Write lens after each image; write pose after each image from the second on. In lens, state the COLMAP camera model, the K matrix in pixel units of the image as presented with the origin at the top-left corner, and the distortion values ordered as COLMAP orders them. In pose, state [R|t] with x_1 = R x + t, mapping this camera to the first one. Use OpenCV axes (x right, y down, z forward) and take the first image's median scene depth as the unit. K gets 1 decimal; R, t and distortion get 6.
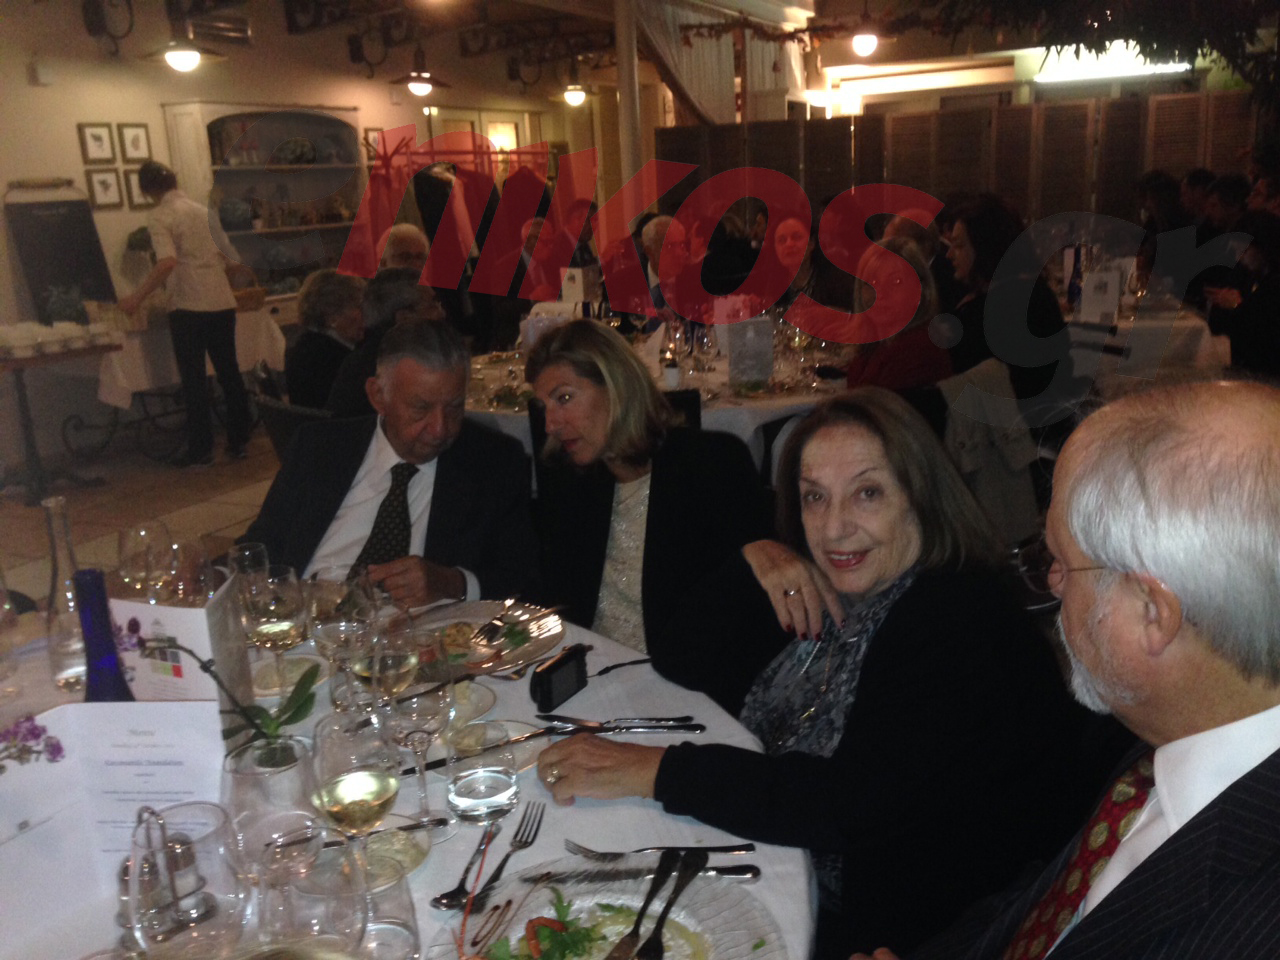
lens RADIAL K [[1234.4, 0, 638.0], [0, 1234.4, 488.2], [0, 0, 1]] dist [0.081345, 0.000000]
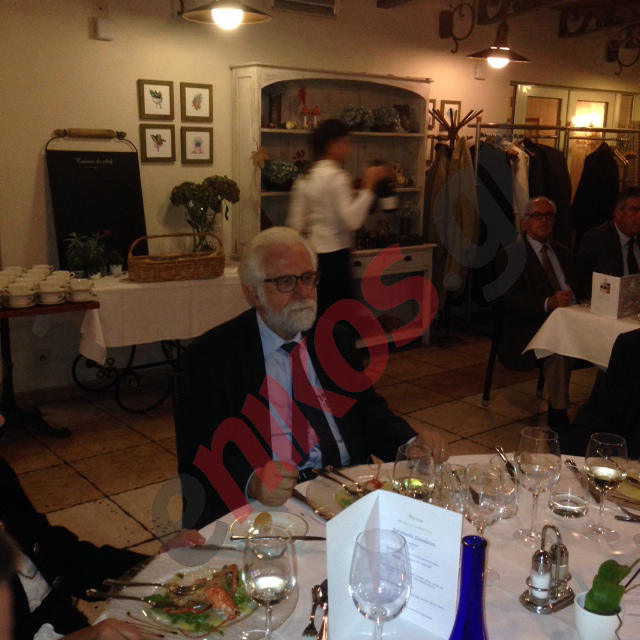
lens RADIAL K [[792.3, 0, 321.1], [0, 792.3, 320.0], [0, 0, 1]] dist [0.106786, 0.000000]
pose [[0.894509, 0.165929, -0.415115, 0.001557], [-0.175587, 0.984348, 0.015097, -0.101514], [0.411123, 0.059385, 0.909644, 0.365765]]
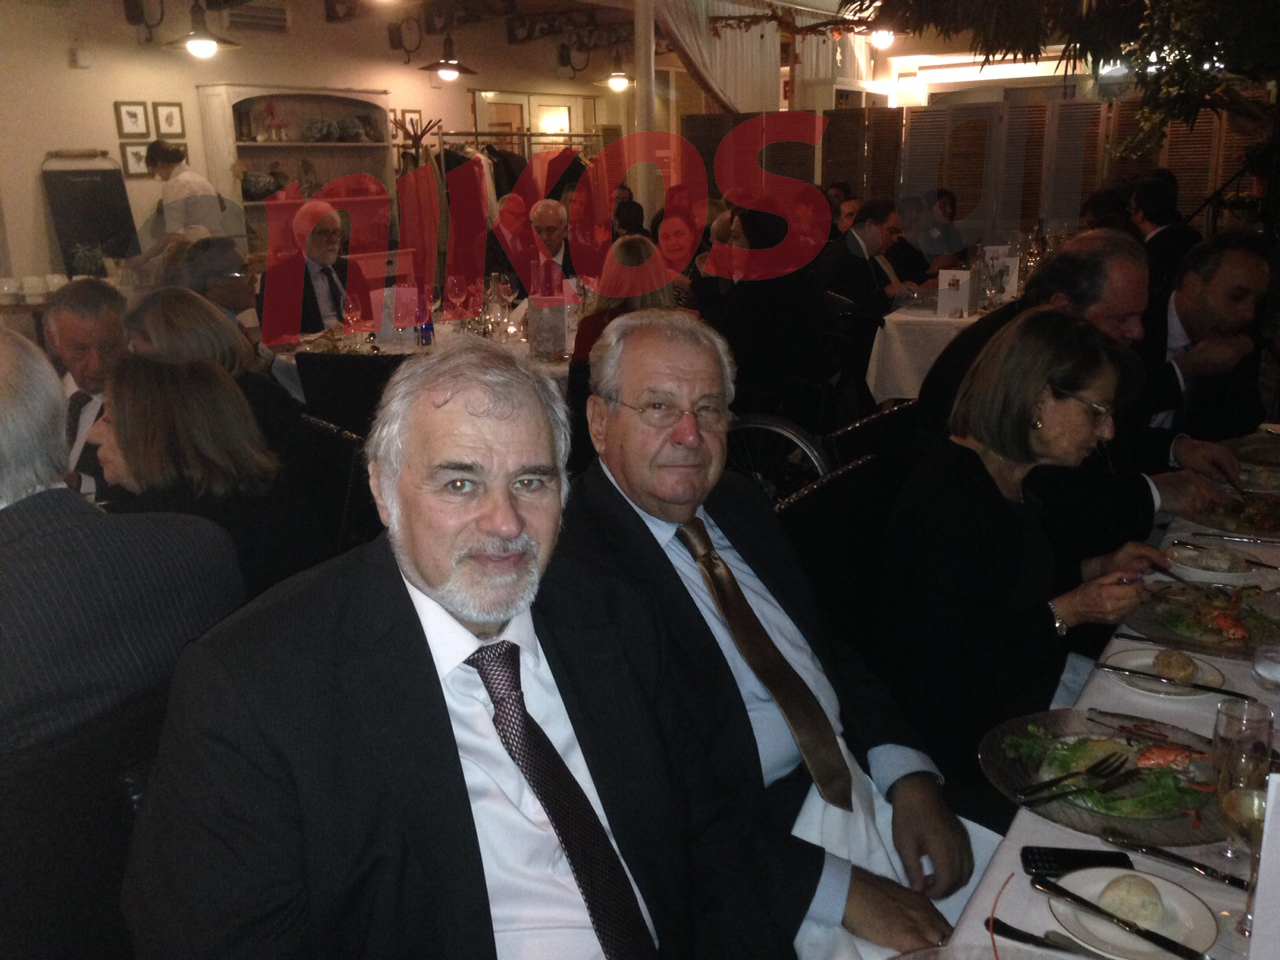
lens RADIAL K [[1234.4, 0, 636.5], [0, 1234.4, 487.5], [0, 0, 1]] dist [0.081345, 0.000000]
pose [[0.989267, 0.064317, -0.131199, 0.151618], [-0.062068, 0.997848, 0.021162, 0.003910], [0.132278, -0.012791, 0.991130, -0.054329]]
